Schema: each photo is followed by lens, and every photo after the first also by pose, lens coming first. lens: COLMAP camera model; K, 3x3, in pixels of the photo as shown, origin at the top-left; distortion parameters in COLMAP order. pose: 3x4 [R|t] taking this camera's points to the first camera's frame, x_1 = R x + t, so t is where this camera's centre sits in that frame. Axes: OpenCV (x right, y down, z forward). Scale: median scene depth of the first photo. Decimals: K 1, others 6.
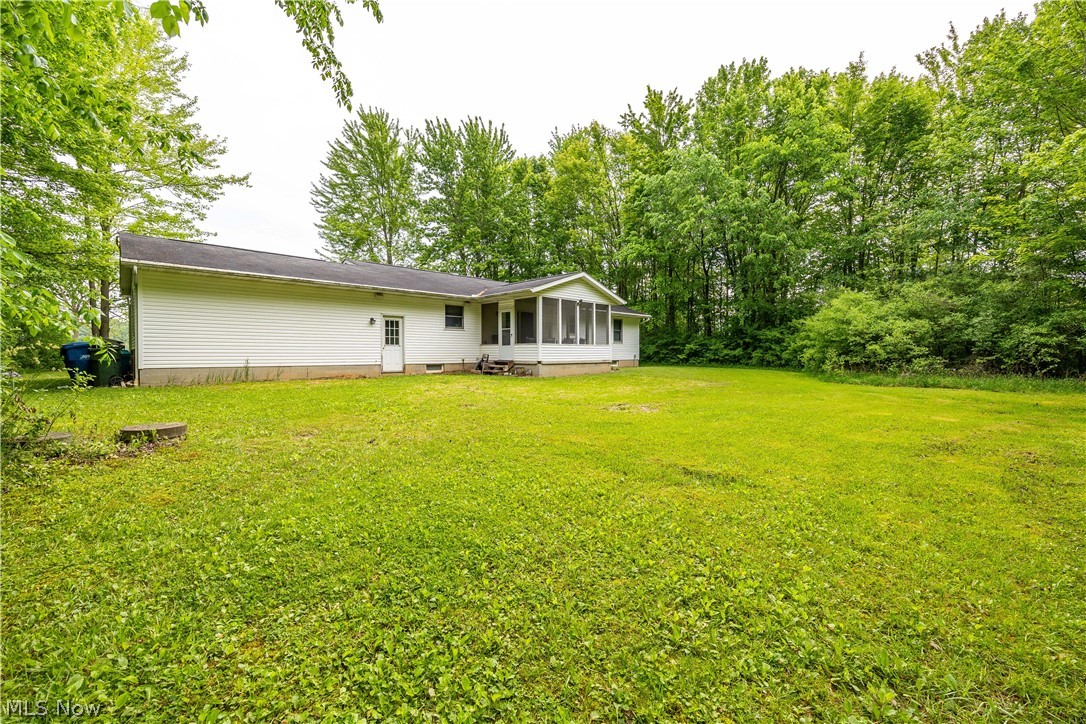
lens RADIAL K [[438.3, 0, 553.0], [0, 438.3, 356.1], [0, 0, 1]] dist [0.000053, -0.000040]
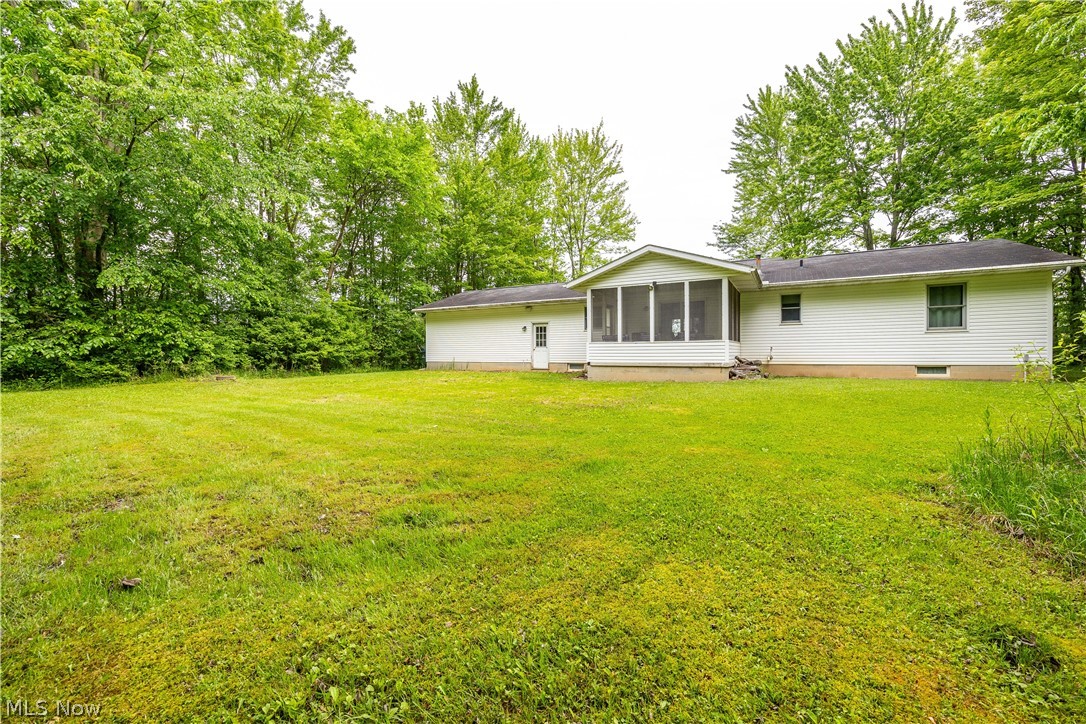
lens RADIAL K [[438.3, 0, 553.0], [0, 438.3, 356.1], [0, 0, 1]] dist [0.000053, -0.000040]
pose [[0.287013, 0.005785, -0.957909, 0.762342], [-0.000200, 0.999982, 0.005979, -0.006190], [0.957927, -0.001524, 0.287010, 0.636153]]
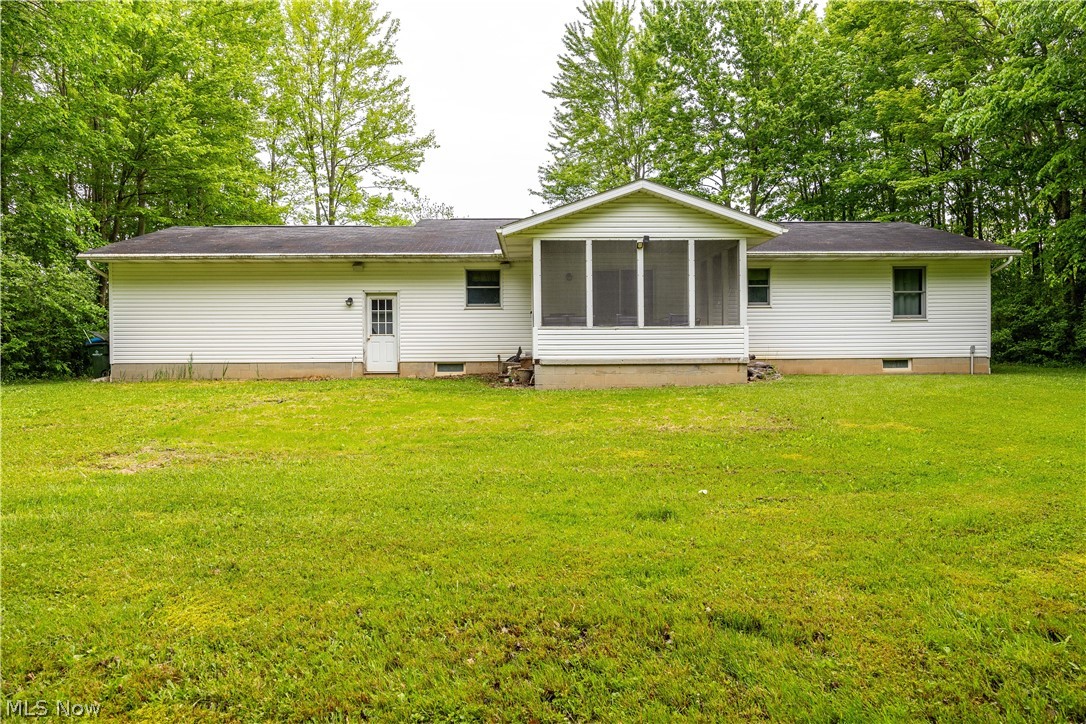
lens RADIAL K [[645.4, 0, 556.7], [0, 645.4, 353.7], [0, 0, 1]] dist [-0.008791, -0.000964]
pose [[0.733285, 0.004174, -0.679908, 0.505444], [0.002643, 0.999956, 0.008989, -0.002862], [0.679916, -0.008388, 0.733242, 0.404435]]
